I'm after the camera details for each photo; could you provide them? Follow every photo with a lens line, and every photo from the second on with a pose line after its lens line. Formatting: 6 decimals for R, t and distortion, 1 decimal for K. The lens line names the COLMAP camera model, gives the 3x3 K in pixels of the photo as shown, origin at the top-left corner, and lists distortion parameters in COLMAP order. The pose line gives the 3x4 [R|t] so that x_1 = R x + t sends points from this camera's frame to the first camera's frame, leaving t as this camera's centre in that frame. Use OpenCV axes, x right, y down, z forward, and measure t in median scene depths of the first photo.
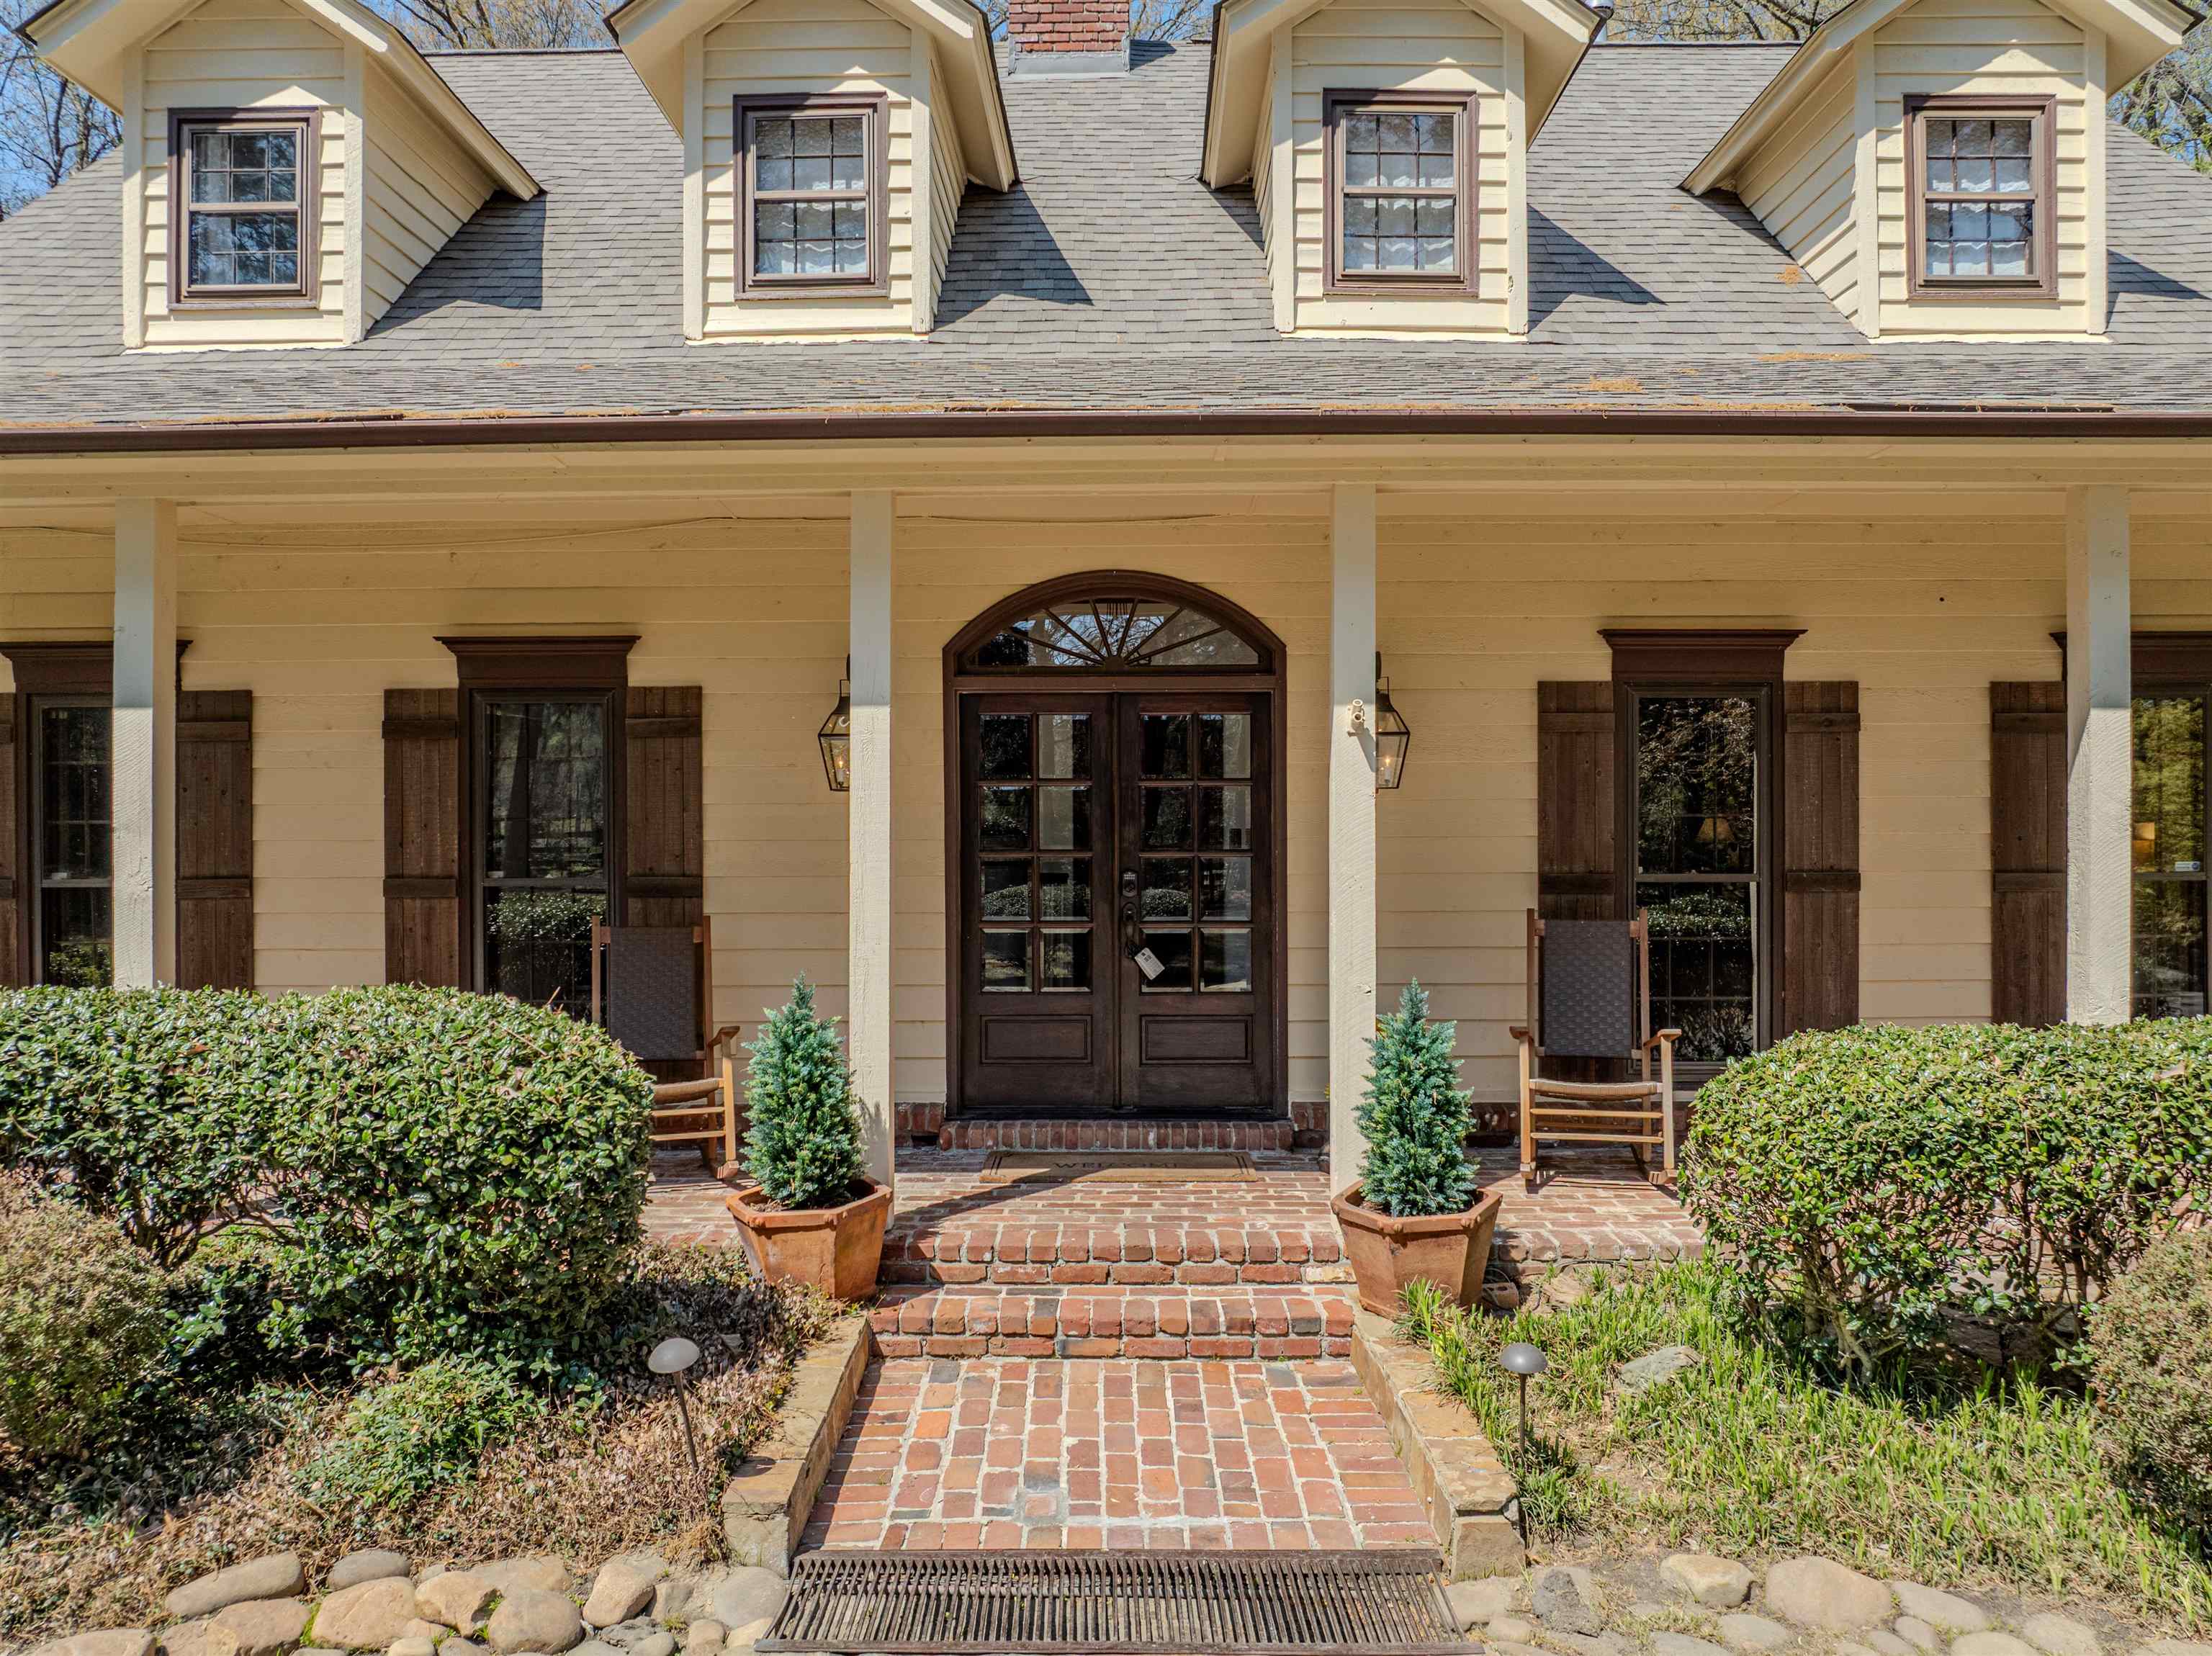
lens RADIAL K [[1544.8, 0, 1106.0], [0, 1544.8, 828.0], [0, 0, 1]] dist [-0.051594, 0.019463]
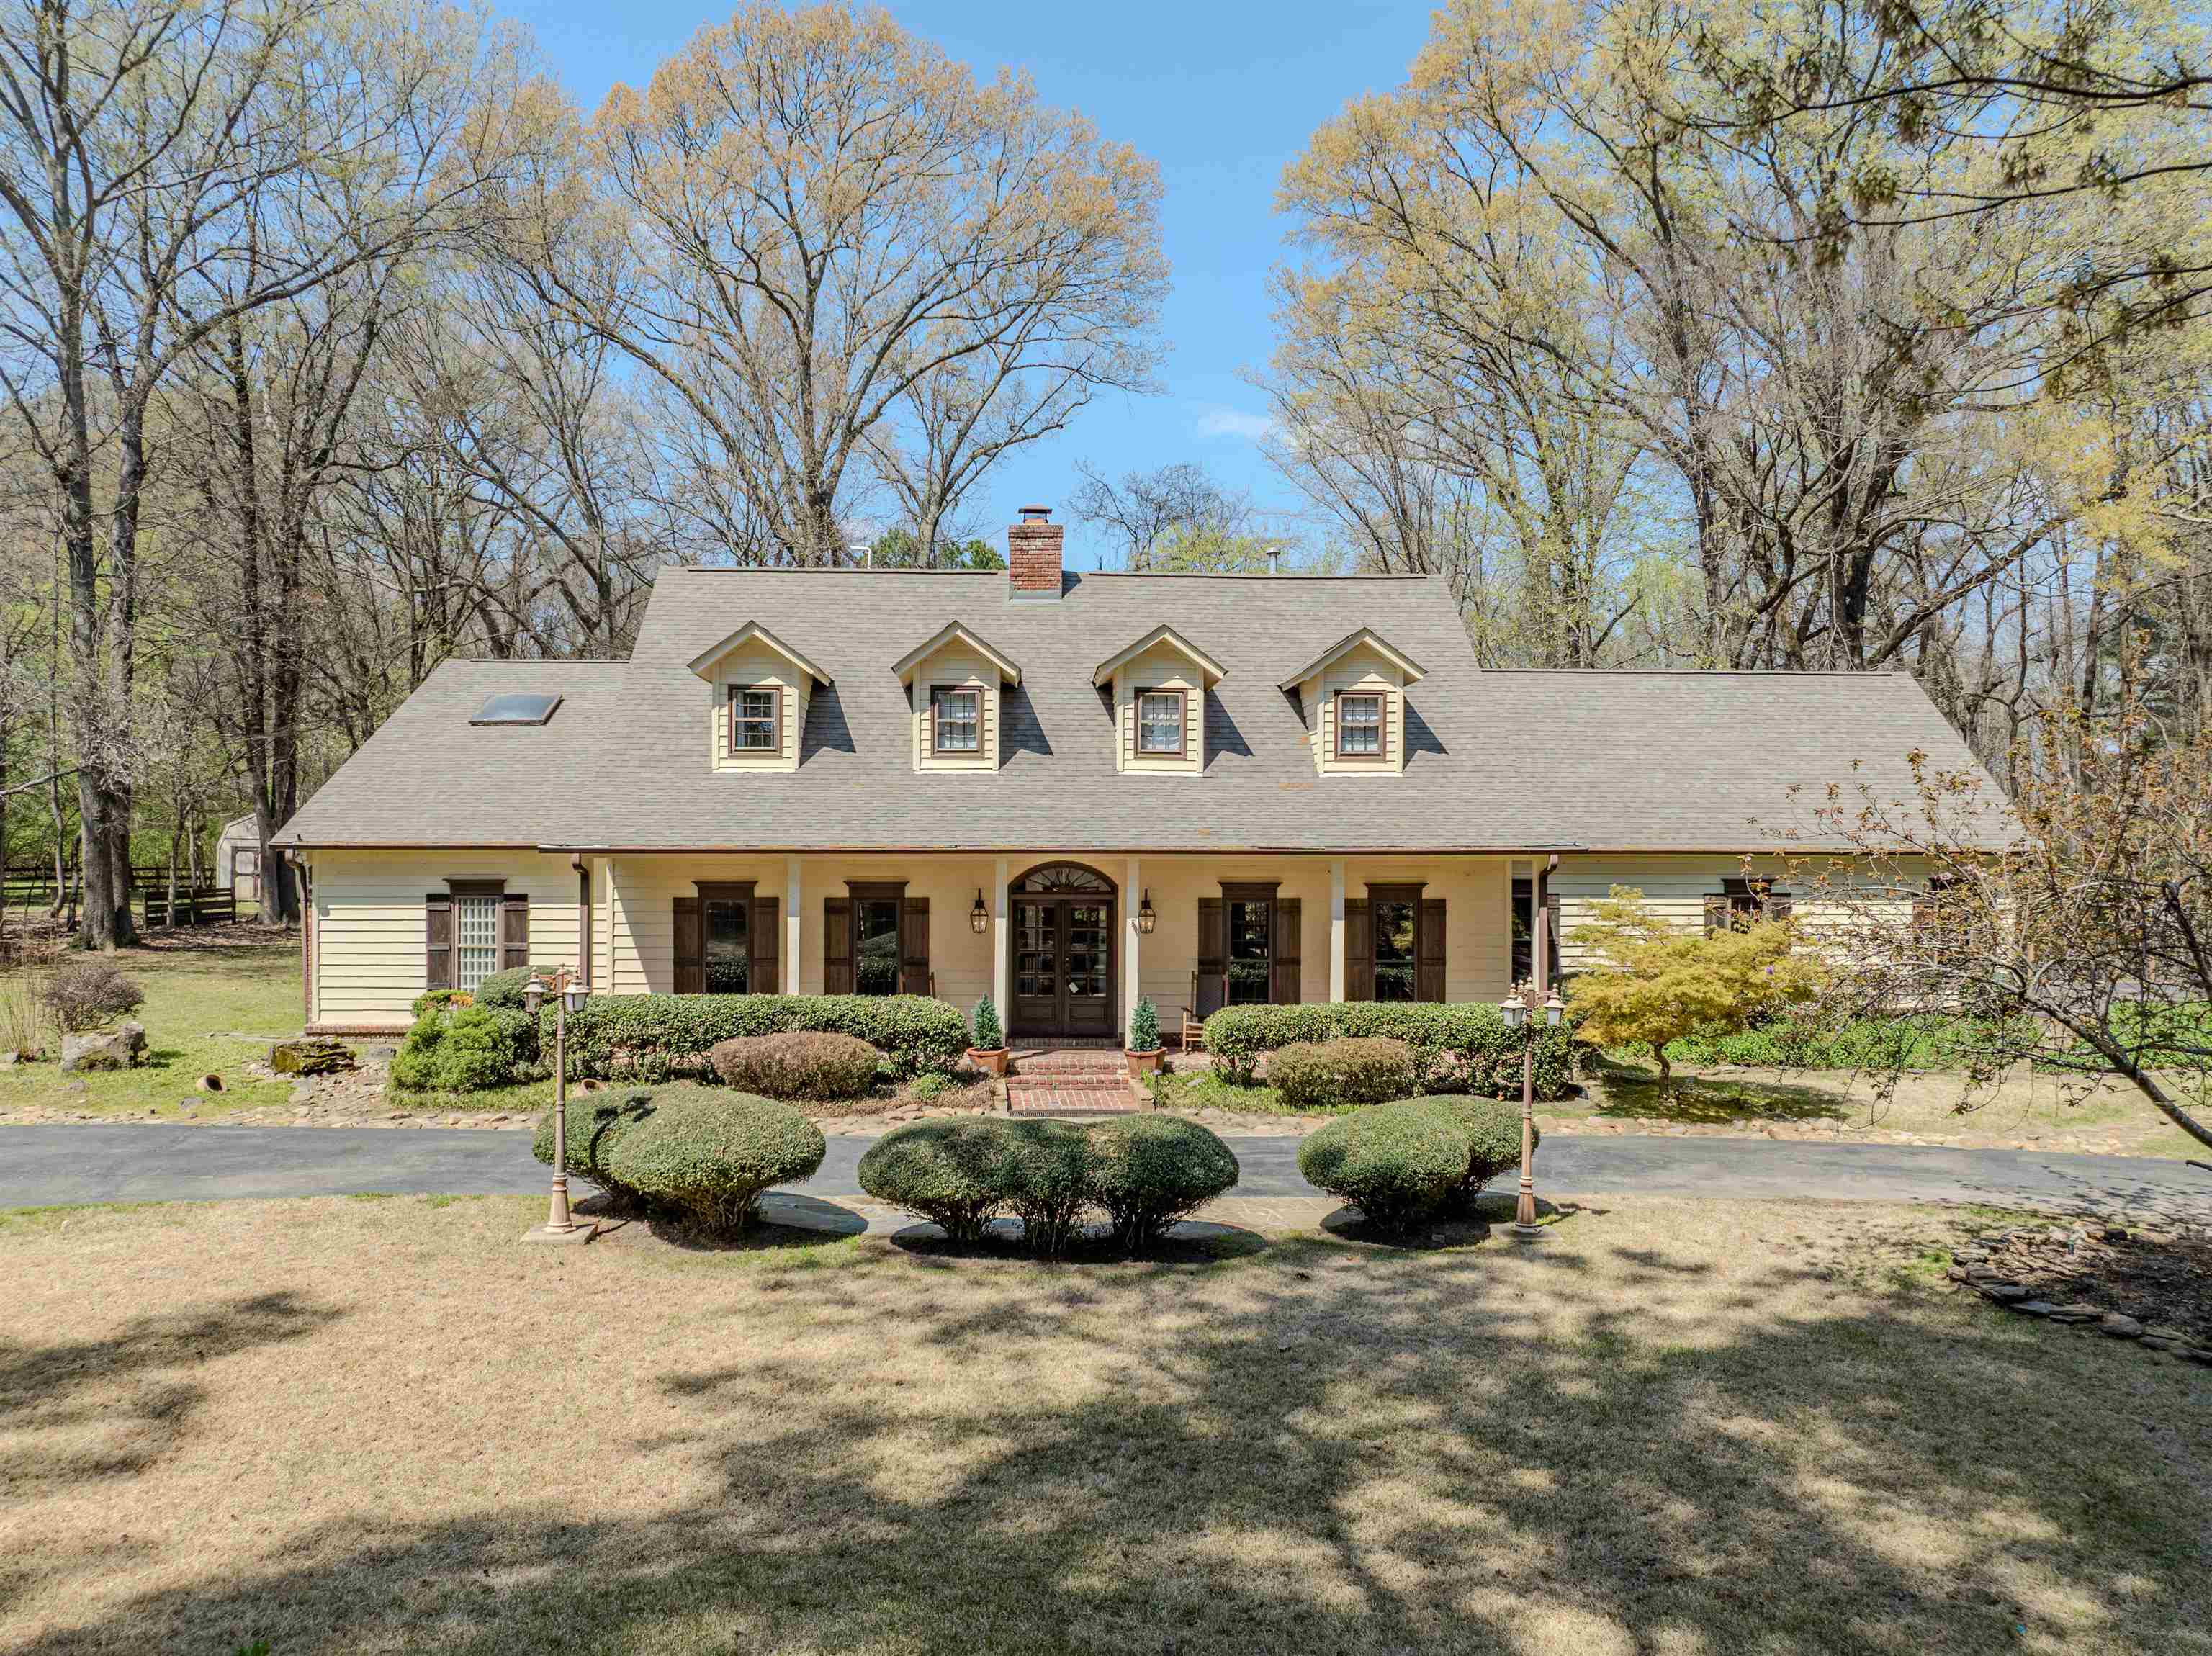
lens RADIAL K [[1509.0, 0, 1050.9], [0, 1509.0, 804.0], [0, 0, 1]] dist [-0.003942, -0.000658]
pose [[0.999384, 0.006977, 0.034388, -0.114402], [-0.006134, 0.999679, -0.024573, -0.189561], [-0.034548, 0.024347, 0.999106, -1.871092]]
